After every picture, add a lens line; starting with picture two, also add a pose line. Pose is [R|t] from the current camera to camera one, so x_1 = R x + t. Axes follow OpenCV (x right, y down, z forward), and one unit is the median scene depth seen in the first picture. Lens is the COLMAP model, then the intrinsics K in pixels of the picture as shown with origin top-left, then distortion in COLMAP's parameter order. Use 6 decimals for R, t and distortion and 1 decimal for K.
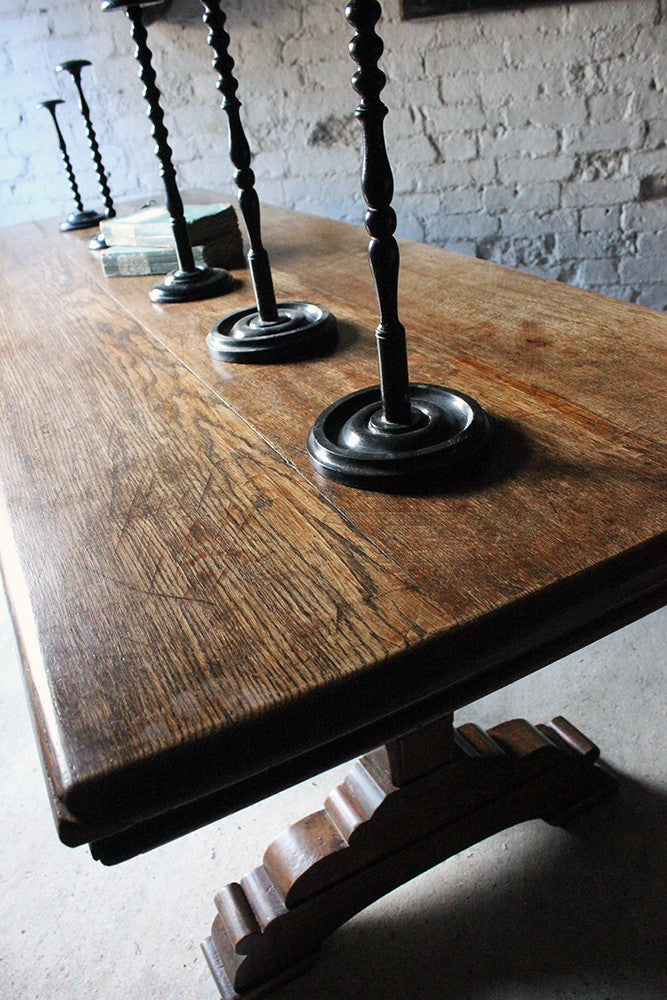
lens RADIAL K [[826.8, 0, 333.8], [0, 826.8, 506.3], [0, 0, 1]] dist [-0.161220, 0.147165]
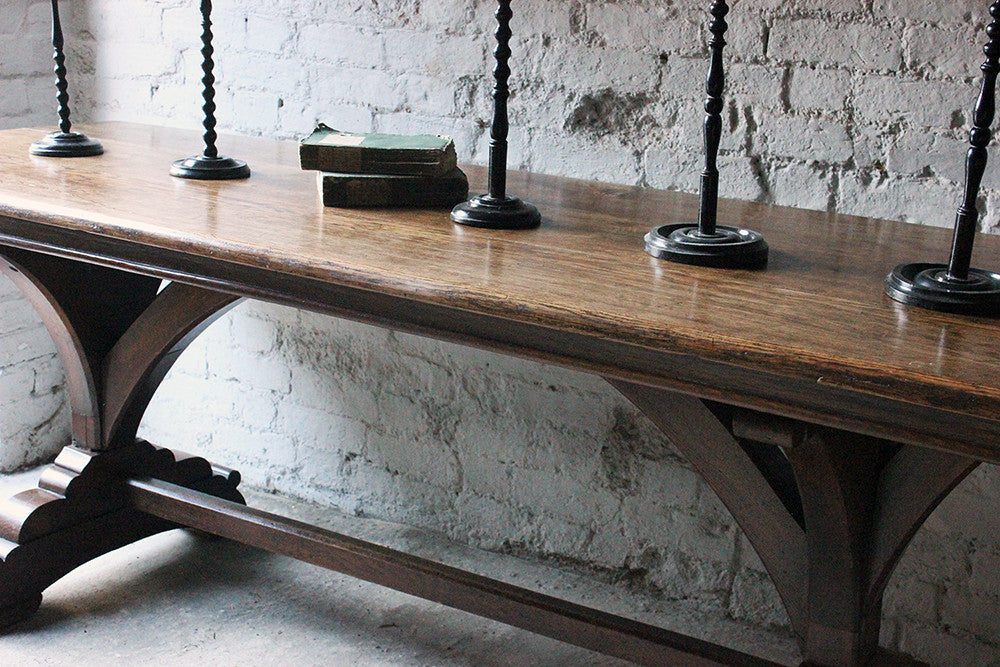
lens RADIAL K [[1467.5, 0, 500.0], [0, 1467.5, 333.5], [0, 0, 1]] dist [-0.033704, 0.072536]
pose [[0.910372, 0.251715, -0.328425, 0.327575], [-0.322010, 0.929418, -0.180256, -0.105150], [0.259871, 0.269856, 0.927170, 0.034246]]
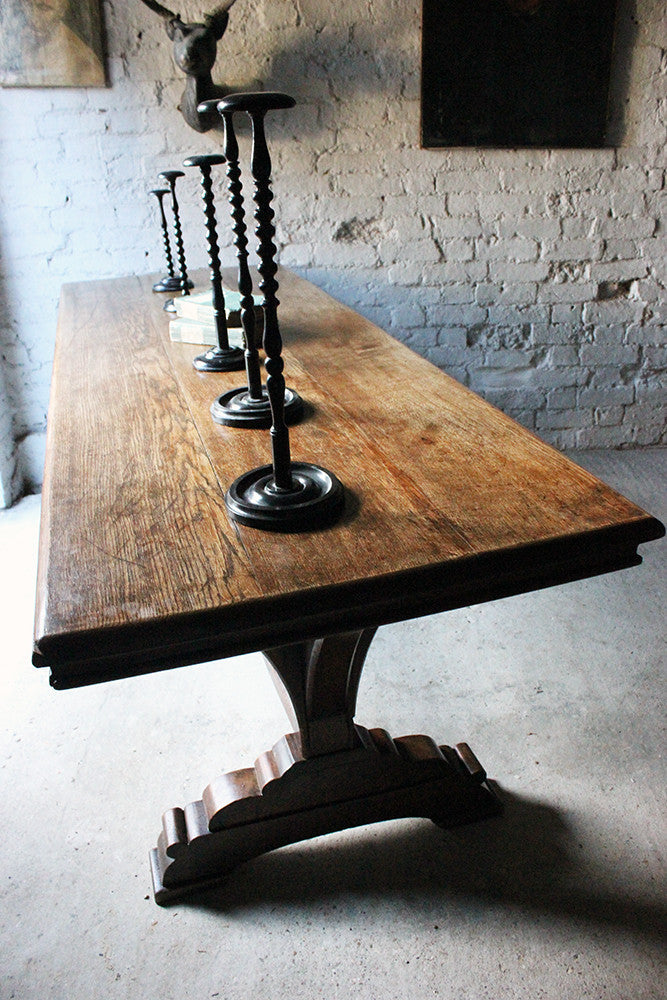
lens RADIAL K [[826.8, 0, 333.8], [0, 826.8, 506.3], [0, 0, 1]] dist [-0.161220, 0.147165]
pose [[0.977433, -0.006762, 0.211137, -0.293321], [0.025354, 0.996018, -0.085471, 0.037587], [-0.209719, 0.088895, 0.973712, -0.120704]]
